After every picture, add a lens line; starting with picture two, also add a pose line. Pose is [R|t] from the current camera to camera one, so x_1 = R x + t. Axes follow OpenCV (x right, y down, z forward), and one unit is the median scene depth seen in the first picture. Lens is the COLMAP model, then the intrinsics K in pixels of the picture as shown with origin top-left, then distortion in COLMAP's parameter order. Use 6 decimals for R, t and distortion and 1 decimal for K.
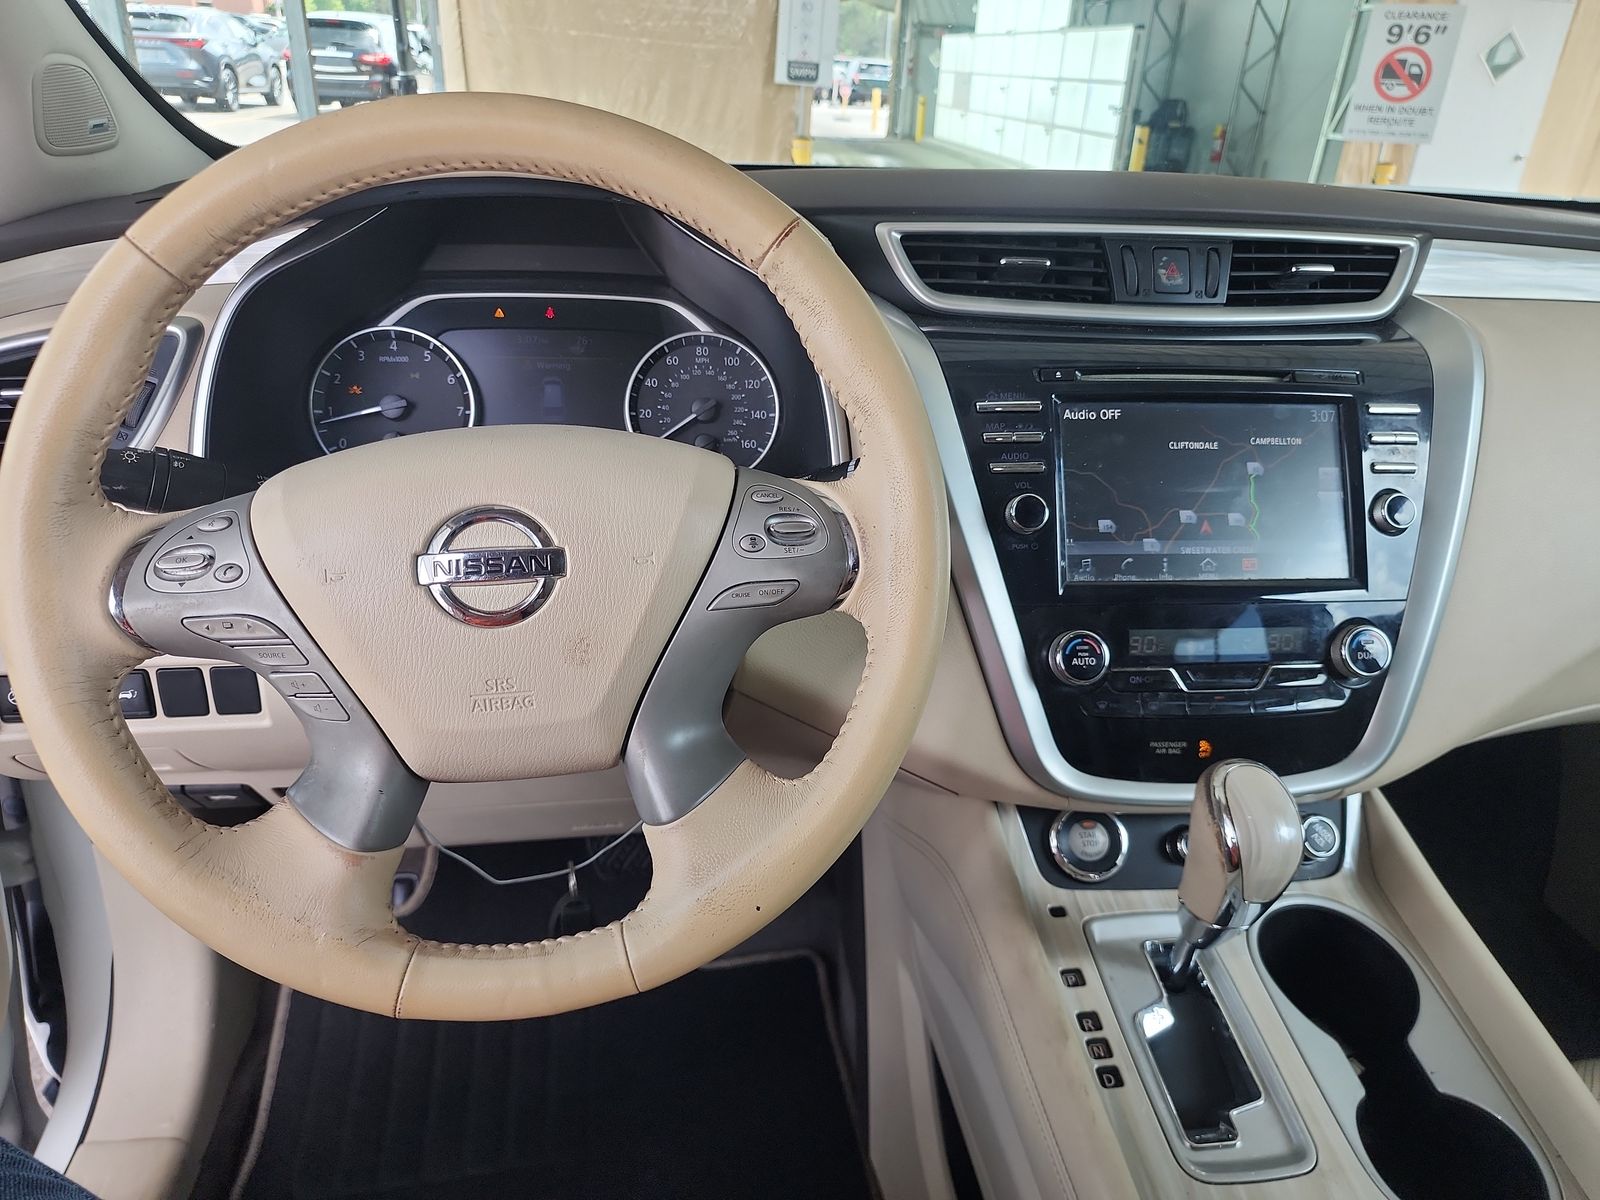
lens RADIAL K [[1079.1, 0, 775.3], [0, 1079.1, 617.4], [0, 0, 1]] dist [0.035247, -0.035028]
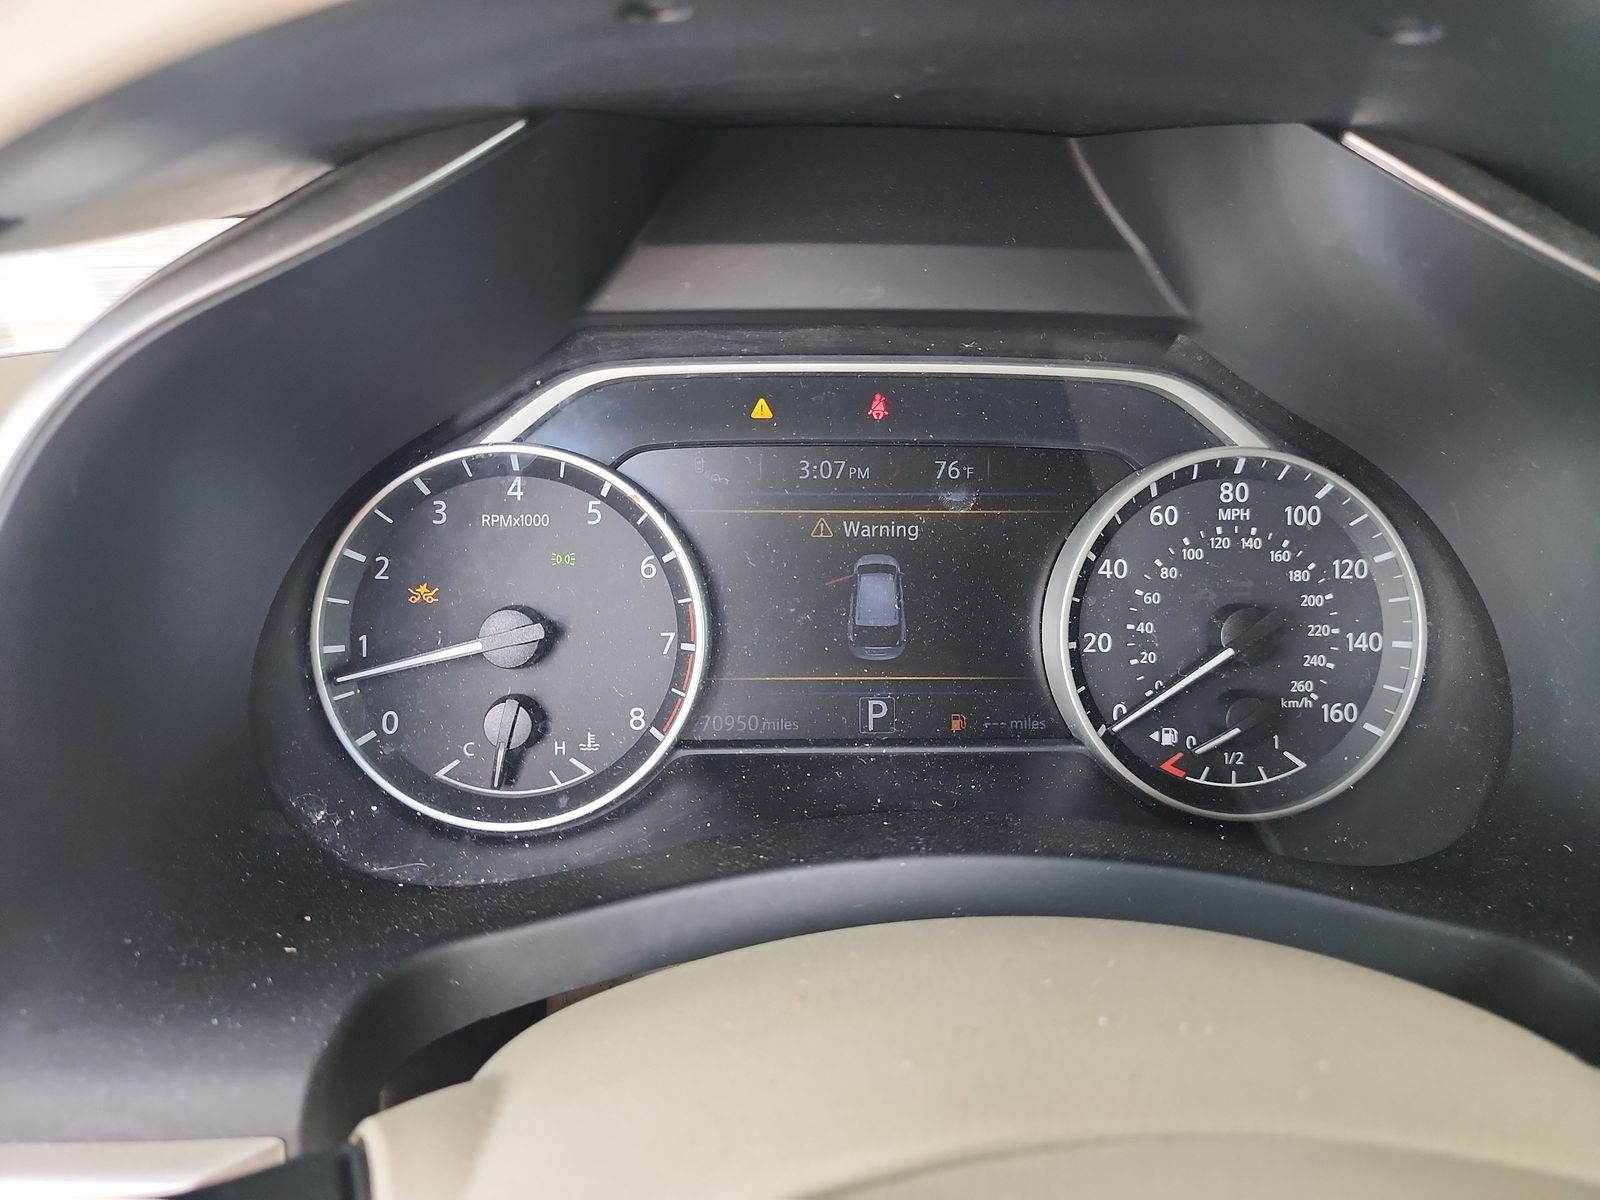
lens RADIAL K [[1079.1, 0, 783.8], [0, 1079.1, 605.7], [0, 0, 1]] dist [0.035247, -0.035028]
pose [[0.998349, 0.008322, -0.056840, -0.253372], [-0.011020, 0.998819, -0.047317, -0.210891], [0.056379, 0.047866, 0.997261, 0.667465]]
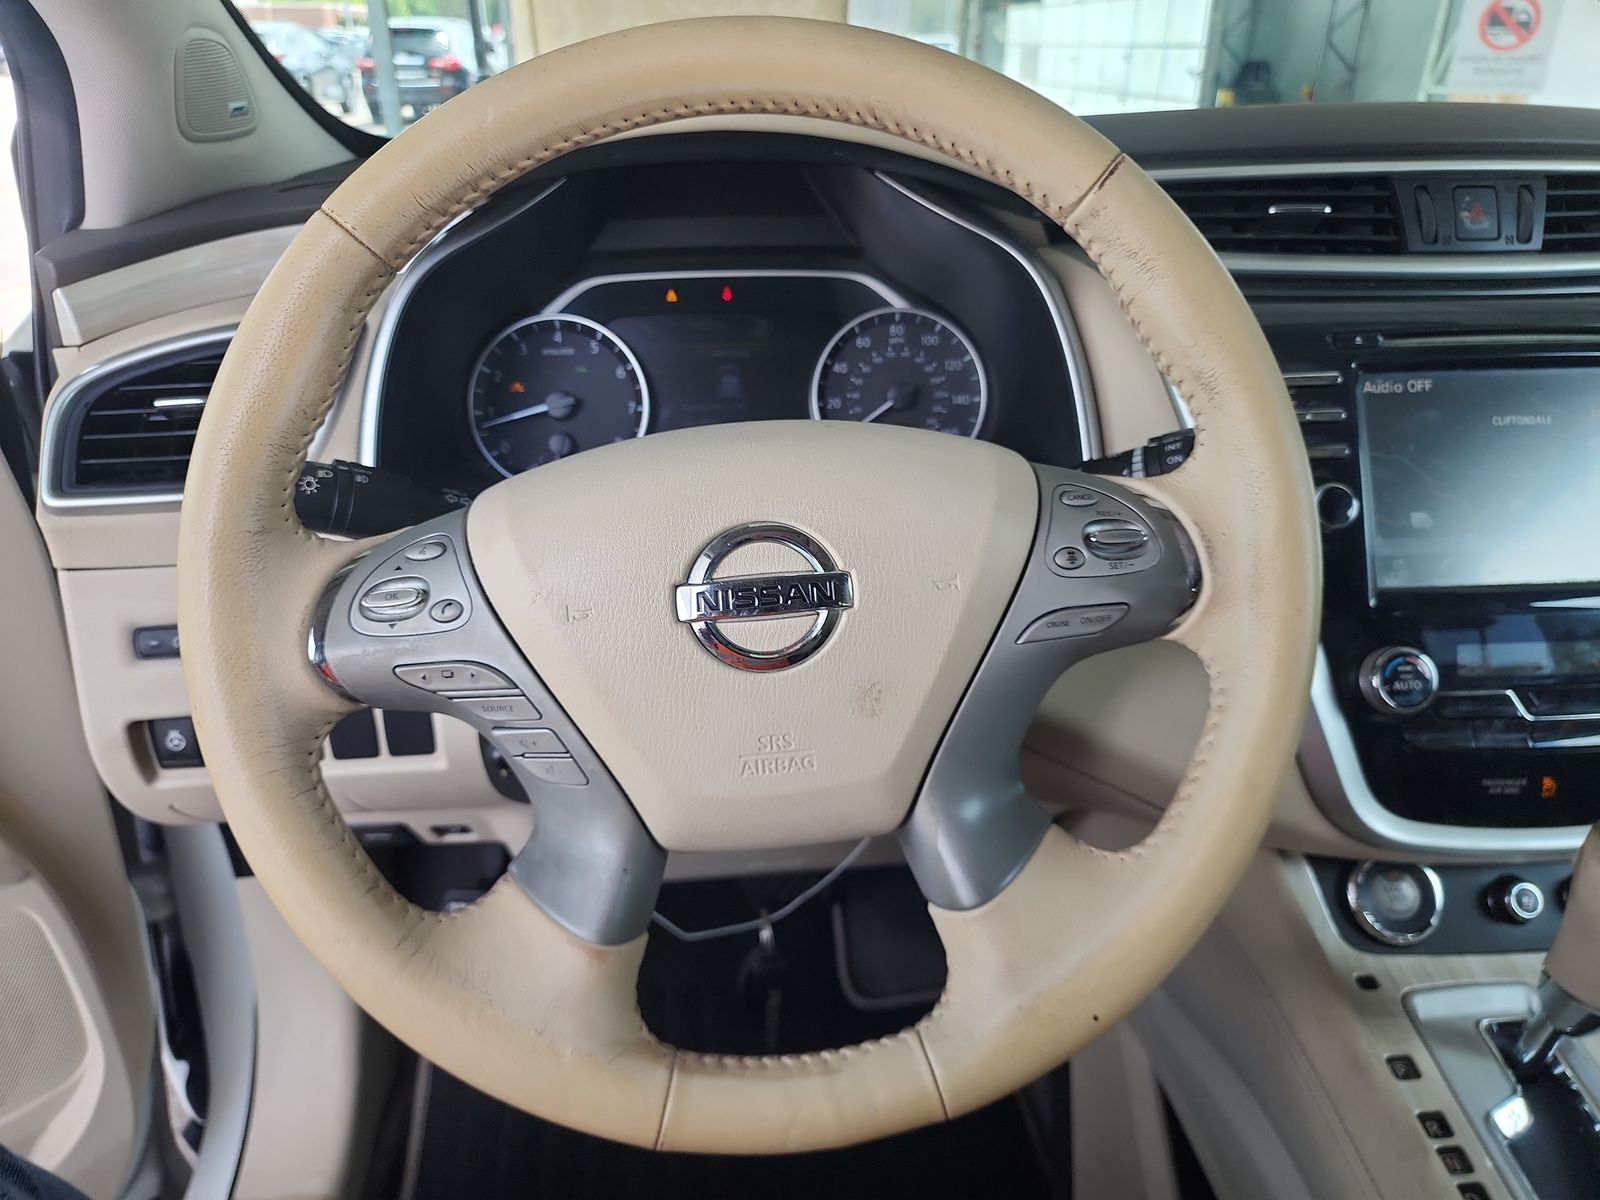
lens RADIAL K [[1079.1, 0, 765.3], [0, 1079.1, 605.0], [0, 0, 1]] dist [0.035247, -0.035028]
pose [[0.997397, -0.018489, -0.069690, -0.136757], [0.018484, 0.999829, -0.000730, -0.027081], [0.069691, -0.000560, 0.997568, 0.128800]]
